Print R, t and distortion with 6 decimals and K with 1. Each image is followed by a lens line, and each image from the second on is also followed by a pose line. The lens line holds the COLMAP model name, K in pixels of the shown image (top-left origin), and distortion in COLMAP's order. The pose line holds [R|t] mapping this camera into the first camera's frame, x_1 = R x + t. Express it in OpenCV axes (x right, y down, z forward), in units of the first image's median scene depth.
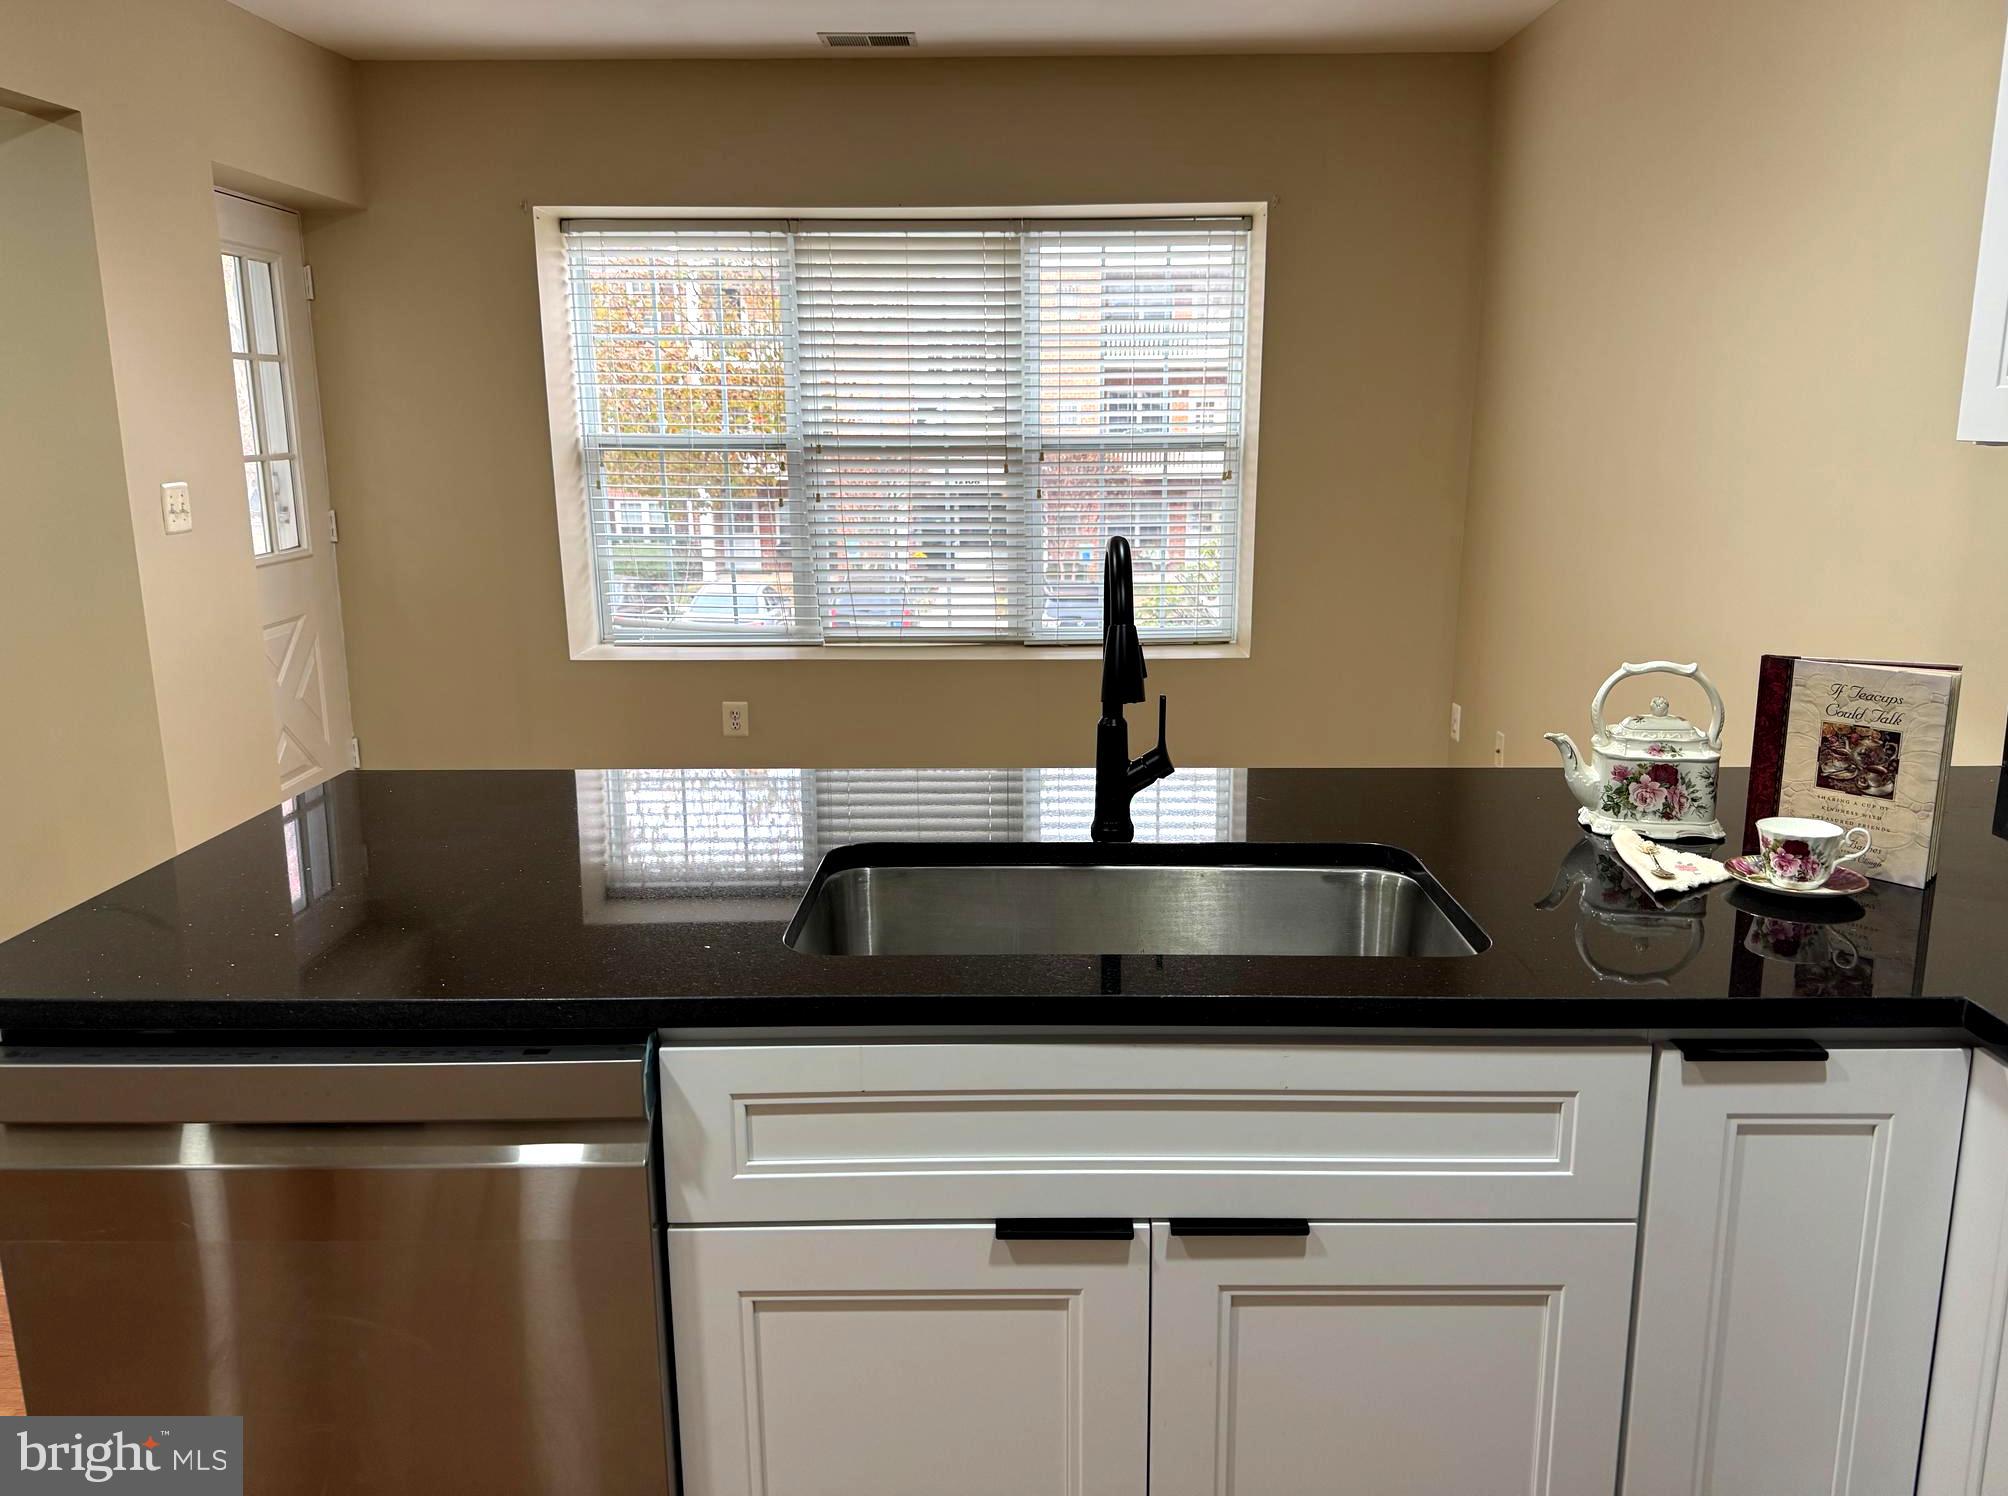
lens RADIAL K [[1424.5, 0, 1007.7], [0, 1424.5, 715.8], [0, 0, 1]] dist [0.005143, 0.002047]
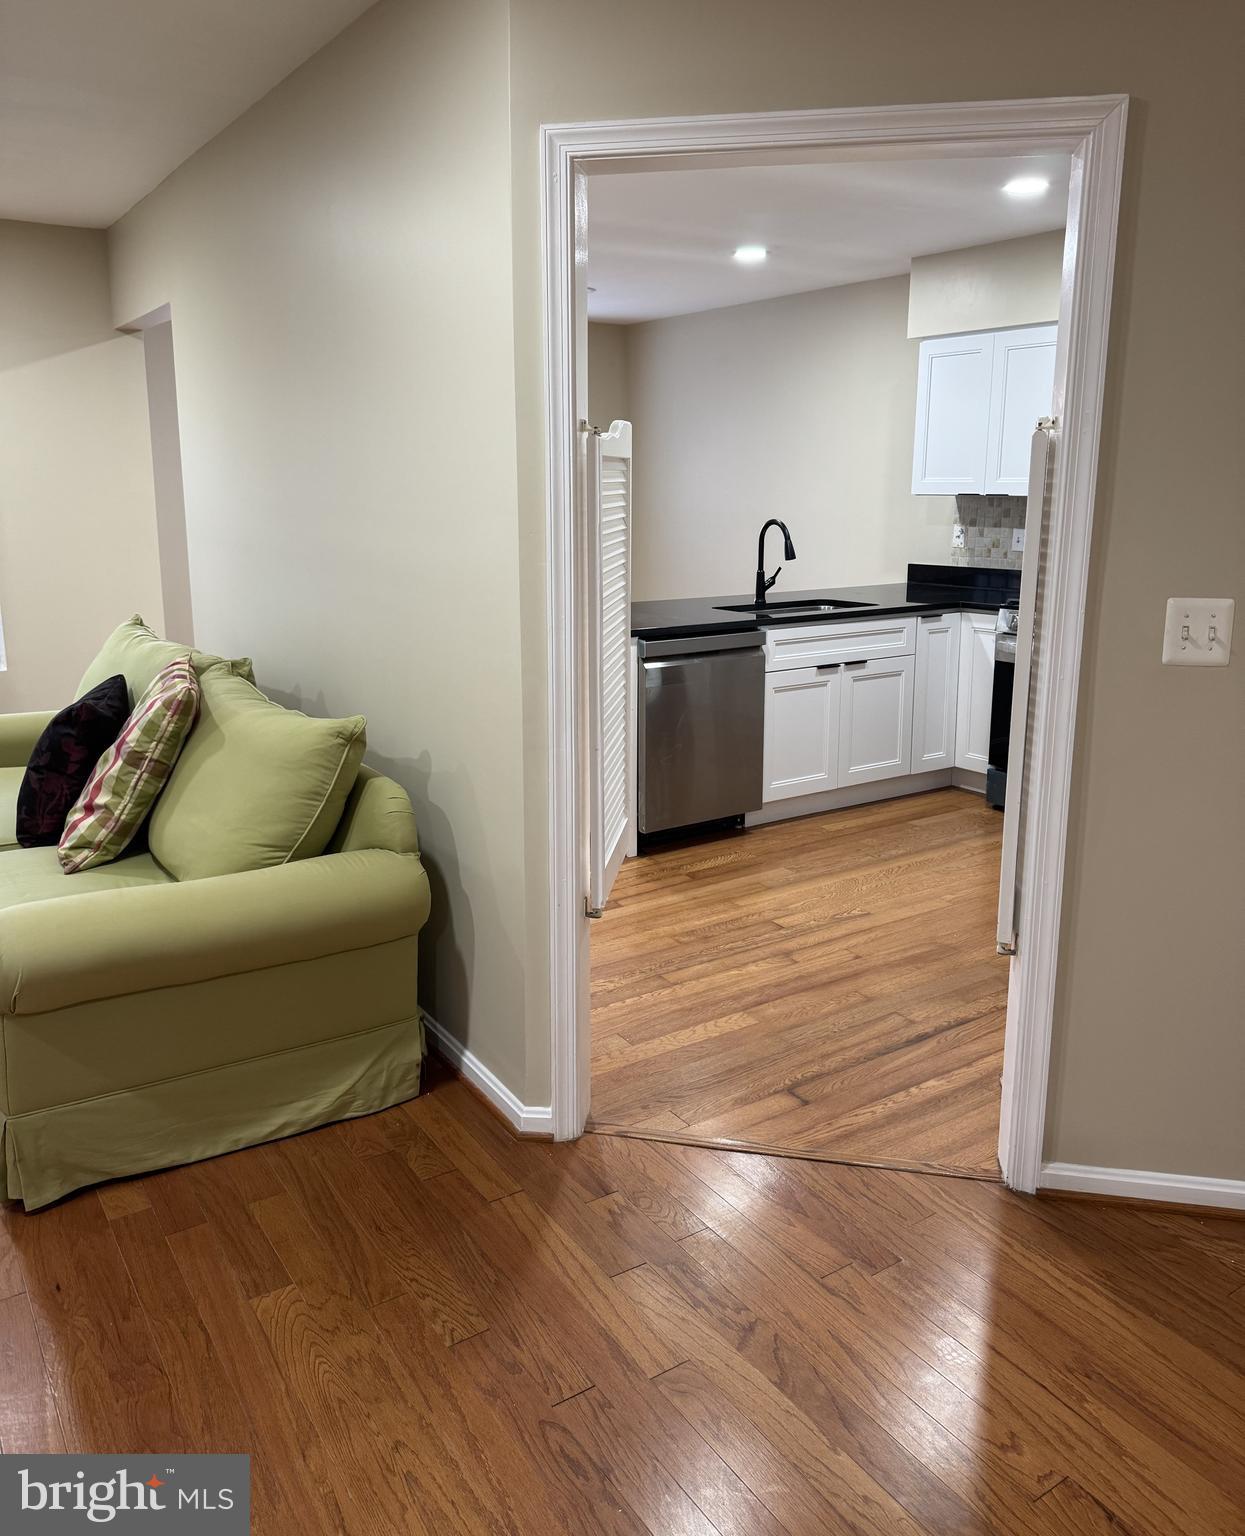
lens RADIAL K [[1159.9, 0, 618.1], [0, 1159.9, 700.9], [0, 0, 1]] dist [0.105553, -0.167594]
pose [[0.825304, -0.098229, 0.556080, -2.217861], [0.104645, 0.994302, 0.020330, 0.273595], [-0.554908, 0.041413, 0.830880, -1.474657]]
